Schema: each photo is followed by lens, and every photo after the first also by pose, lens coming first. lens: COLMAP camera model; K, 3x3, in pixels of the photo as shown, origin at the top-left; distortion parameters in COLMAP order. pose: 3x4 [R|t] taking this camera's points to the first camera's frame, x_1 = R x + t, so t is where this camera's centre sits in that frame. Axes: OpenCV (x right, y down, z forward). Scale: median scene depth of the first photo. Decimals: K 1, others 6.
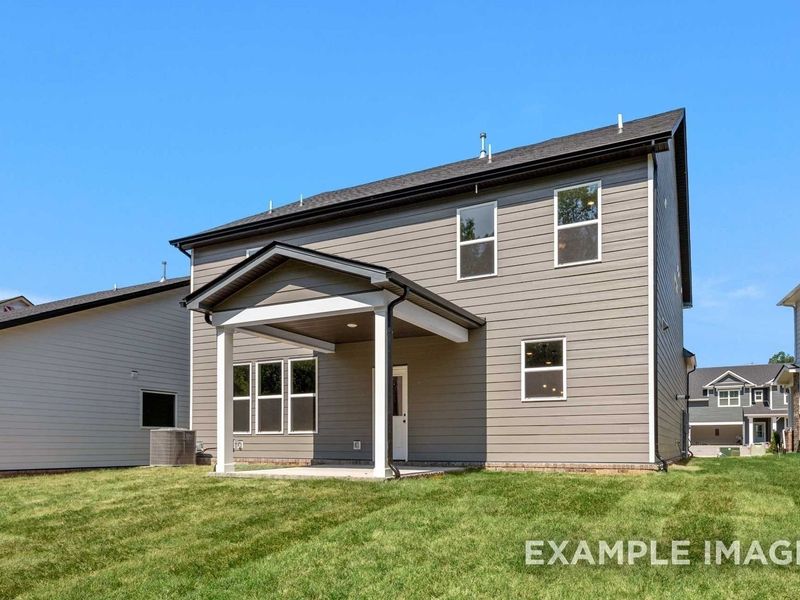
lens RADIAL K [[588.4, 0, 344.0], [0, 588.4, 300.9], [0, 0, 1]] dist [-0.000913, -0.000635]
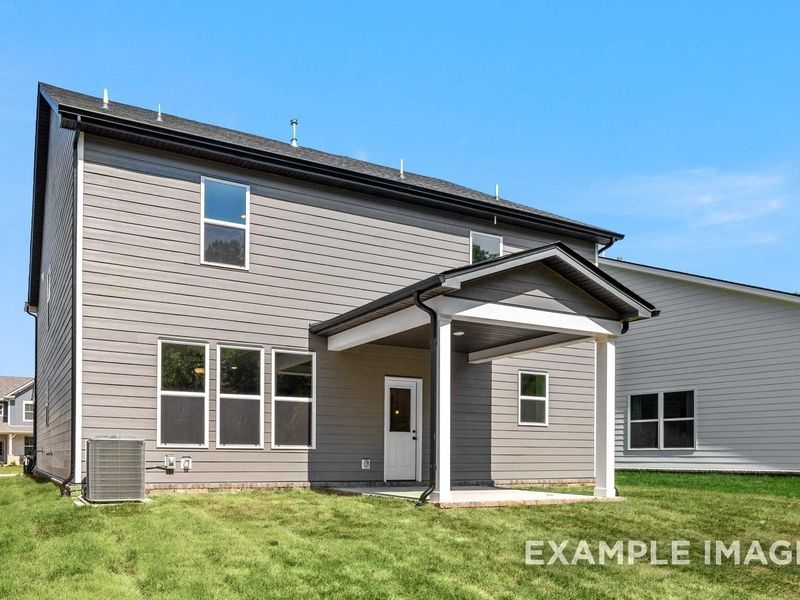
lens RADIAL K [[682.1, 0, 400.5], [0, 682.1, 300.9], [0, 0, 1]] dist [-0.005149, -0.003445]
pose [[0.513593, 0.198585, 0.834737, -0.762945], [-0.205074, 0.973064, -0.105316, 0.100867], [-0.833167, -0.117094, 0.540483, 0.419179]]
